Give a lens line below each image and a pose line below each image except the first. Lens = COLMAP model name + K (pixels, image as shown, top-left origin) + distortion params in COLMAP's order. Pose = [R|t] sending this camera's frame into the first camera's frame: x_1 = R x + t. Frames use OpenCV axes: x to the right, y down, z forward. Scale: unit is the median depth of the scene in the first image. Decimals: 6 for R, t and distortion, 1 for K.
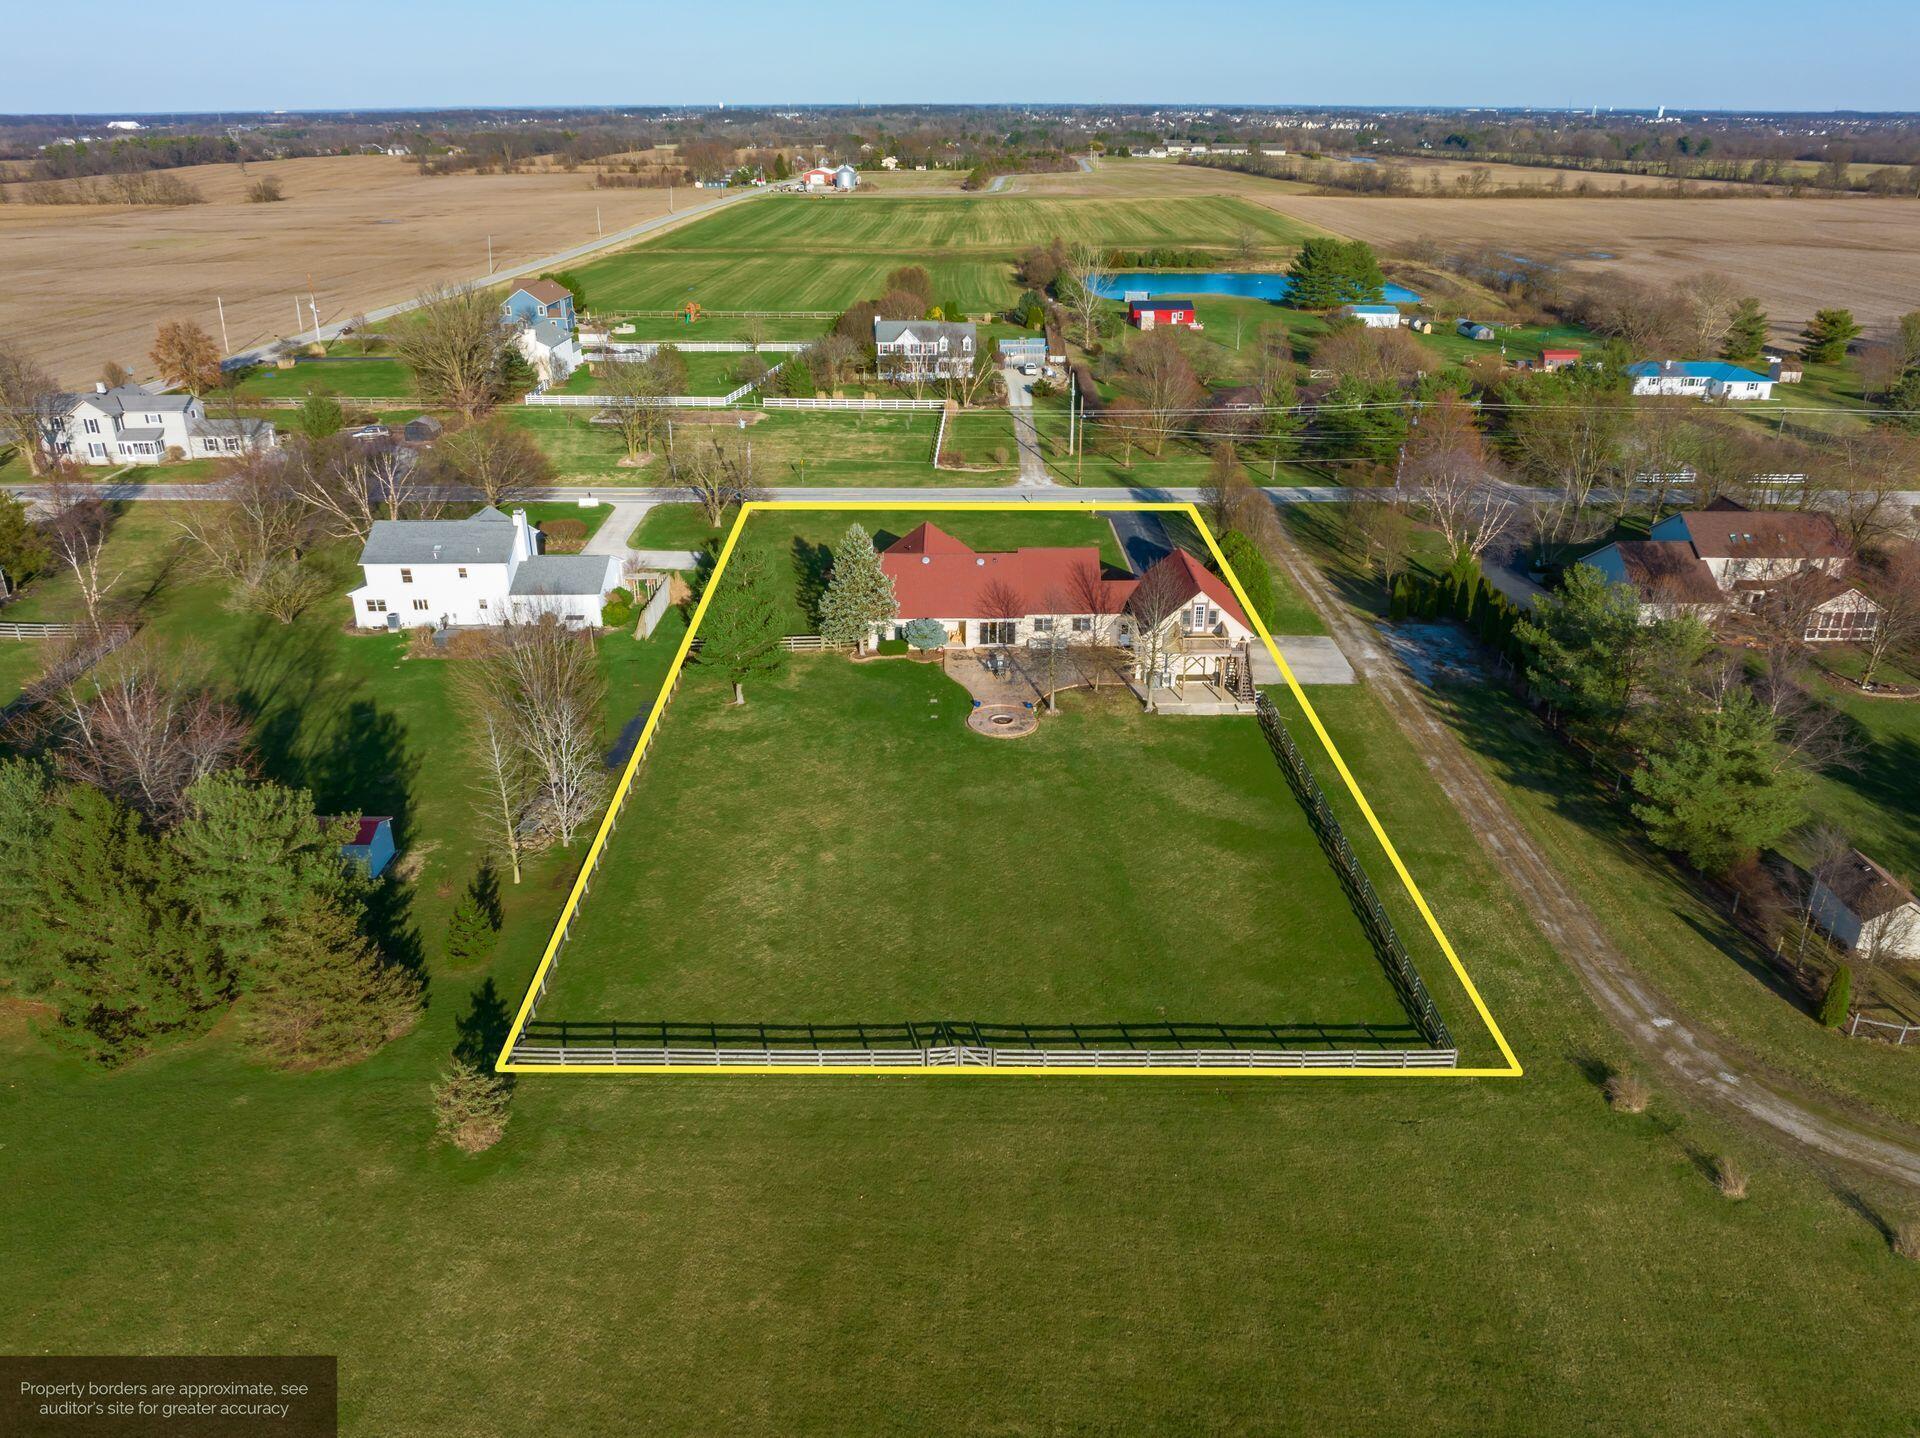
lens RADIAL K [[1341.5, 0, 960.0], [0, 1341.5, 719.0], [0, 0, 1]] dist [-0.026542, 0.000272]
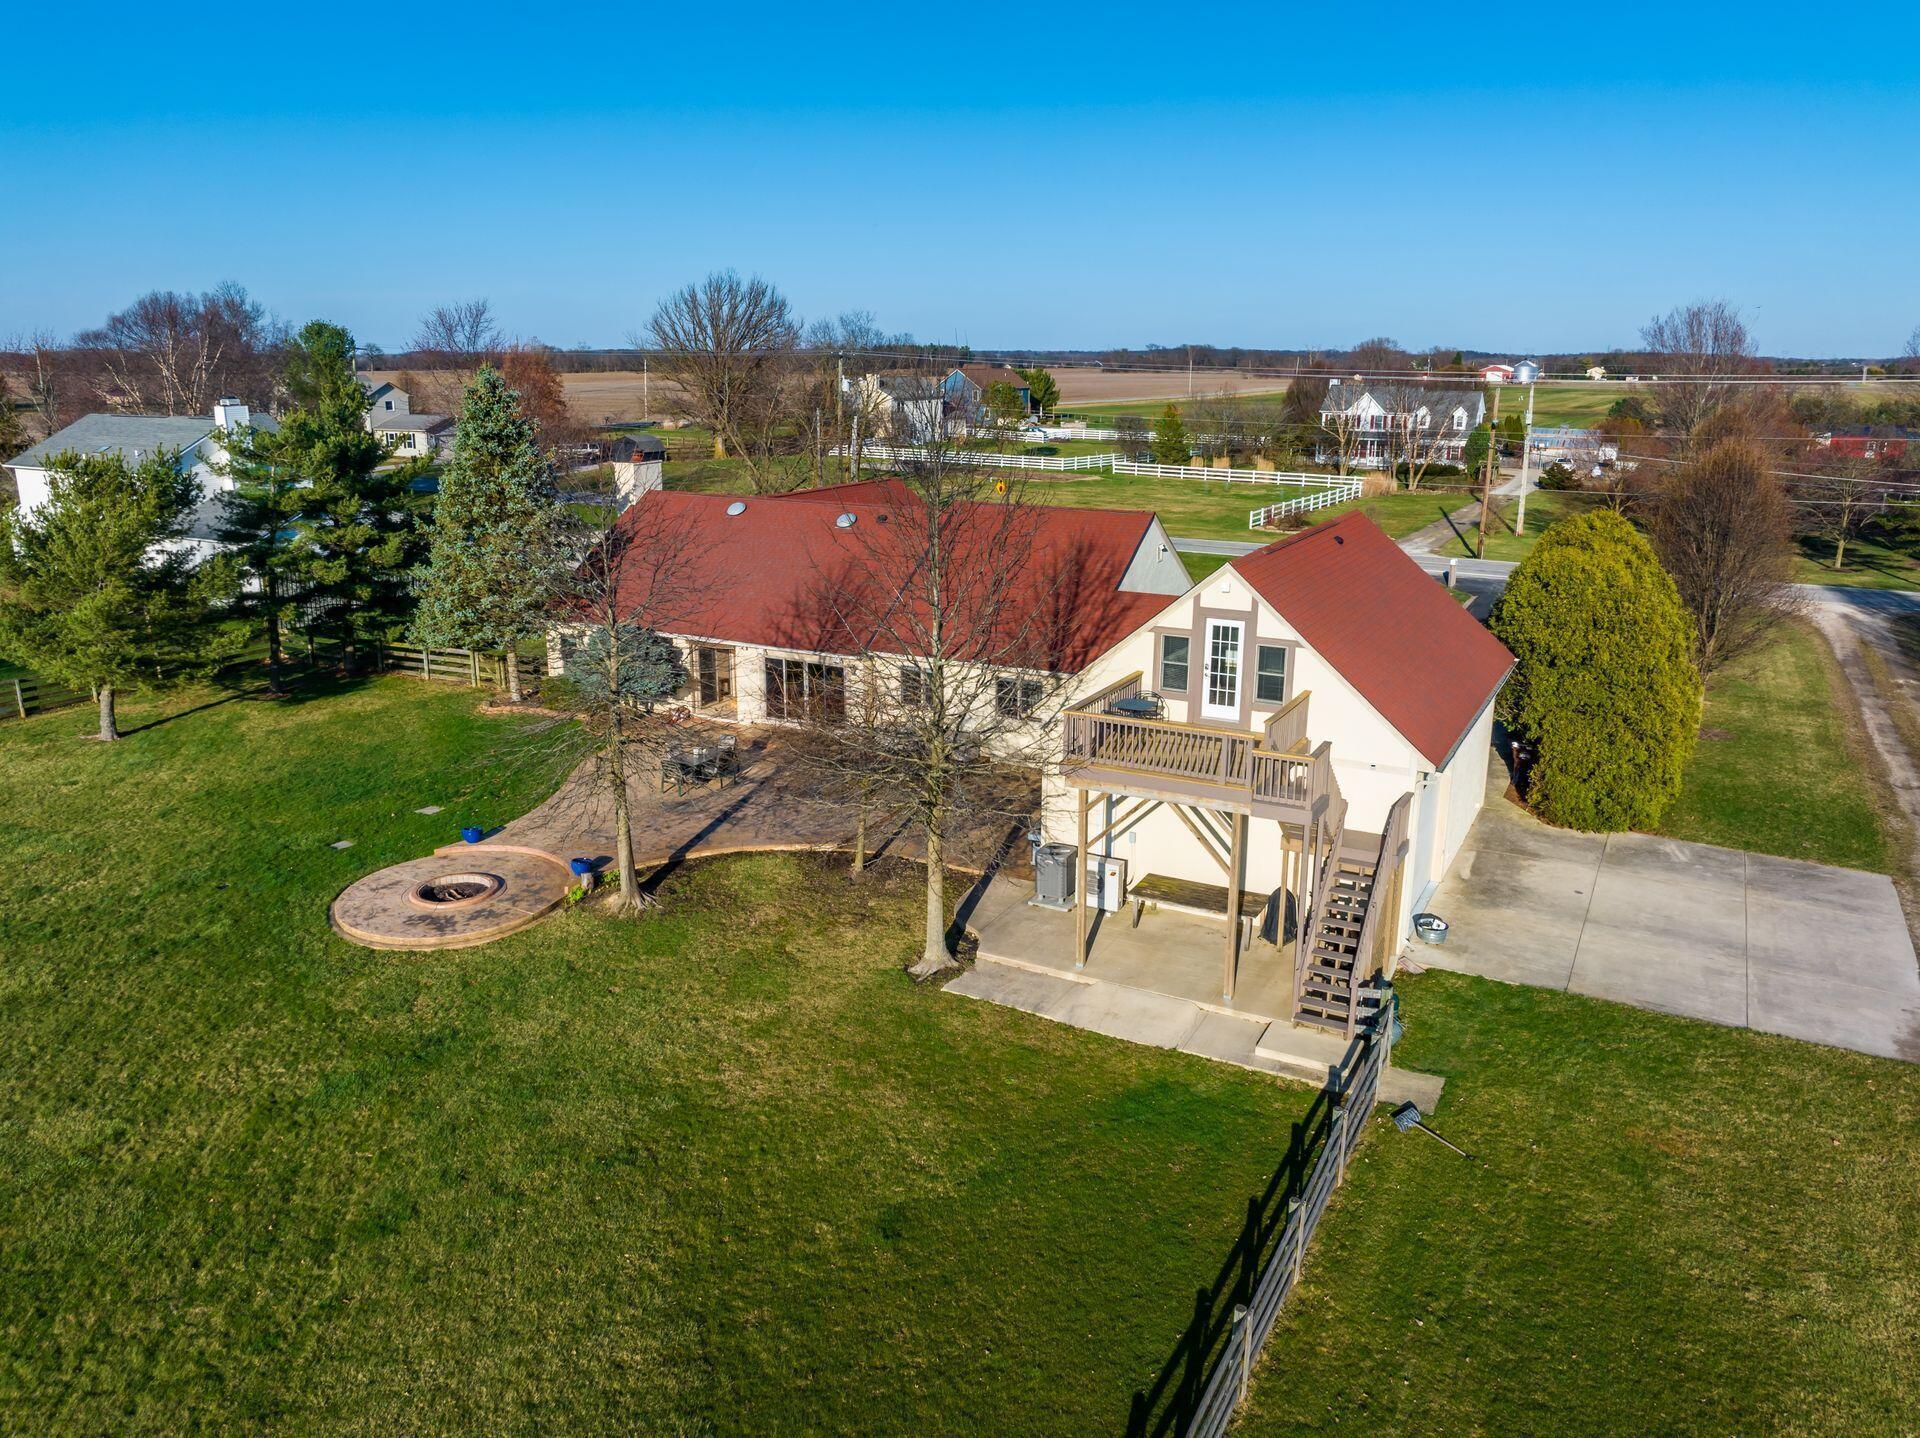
lens RADIAL K [[1341.5, 0, 960.0], [0, 1341.5, 719.0], [0, 0, 1]] dist [-0.026542, 0.000272]
pose [[0.872582, 0.128927, -0.471146, 0.243319], [-0.204598, 0.972319, -0.112853, -0.023710], [0.443554, 0.194869, 0.874806, 0.699572]]
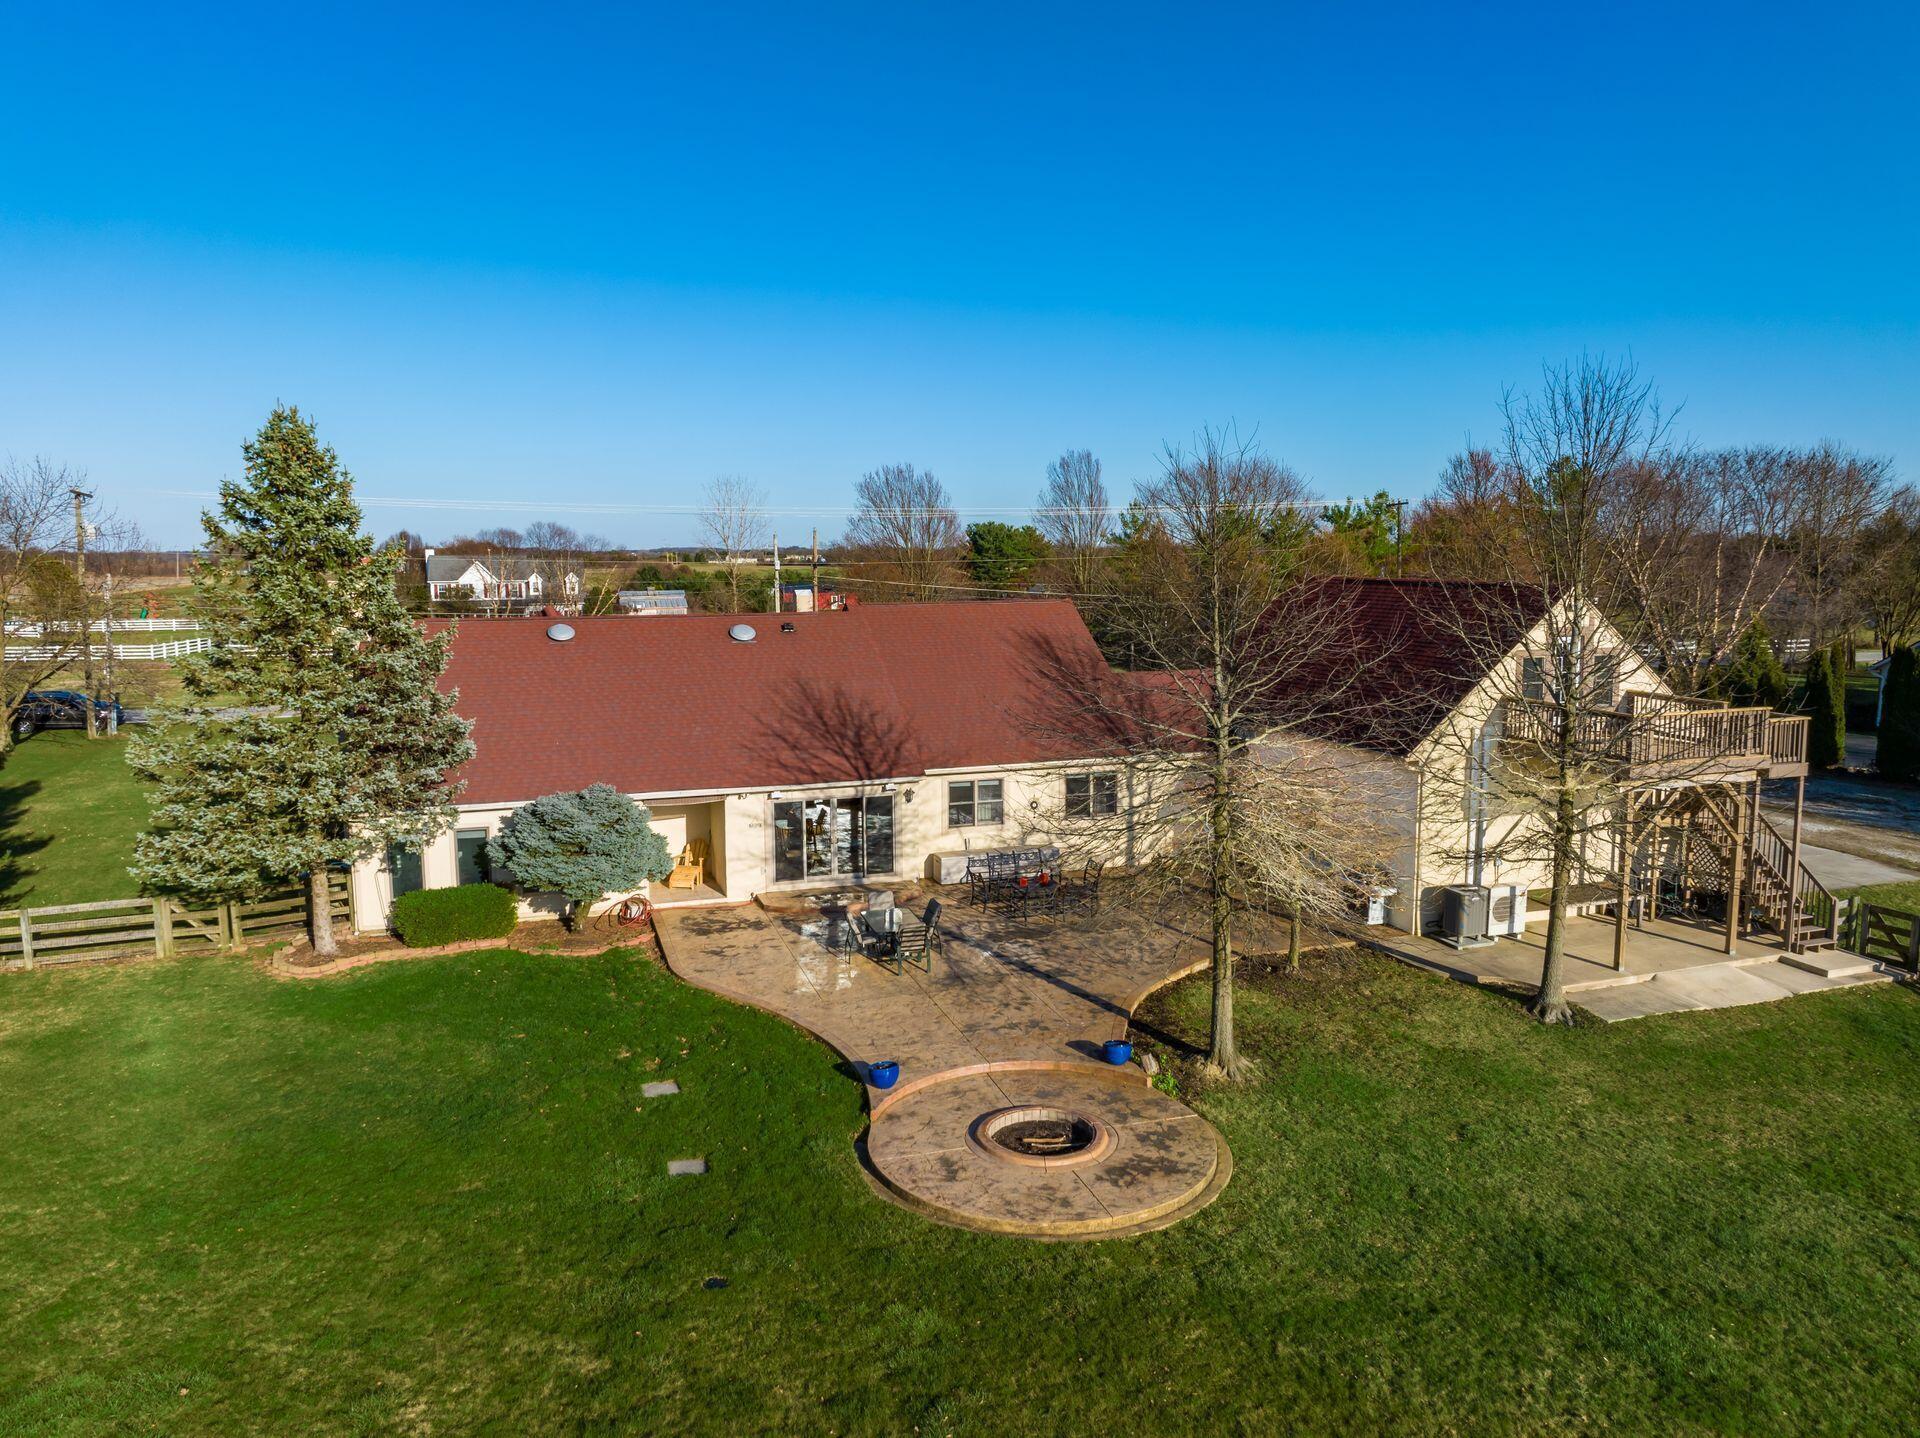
lens RADIAL K [[1341.5, 0, 960.0], [0, 1341.5, 719.0], [0, 0, 1]] dist [-0.026542, 0.000272]
pose [[0.951741, -0.042006, 0.304014, -0.033519], [0.131864, 0.950462, -0.281485, -0.003223], [-0.277130, 0.307989, 0.910133, 0.724929]]
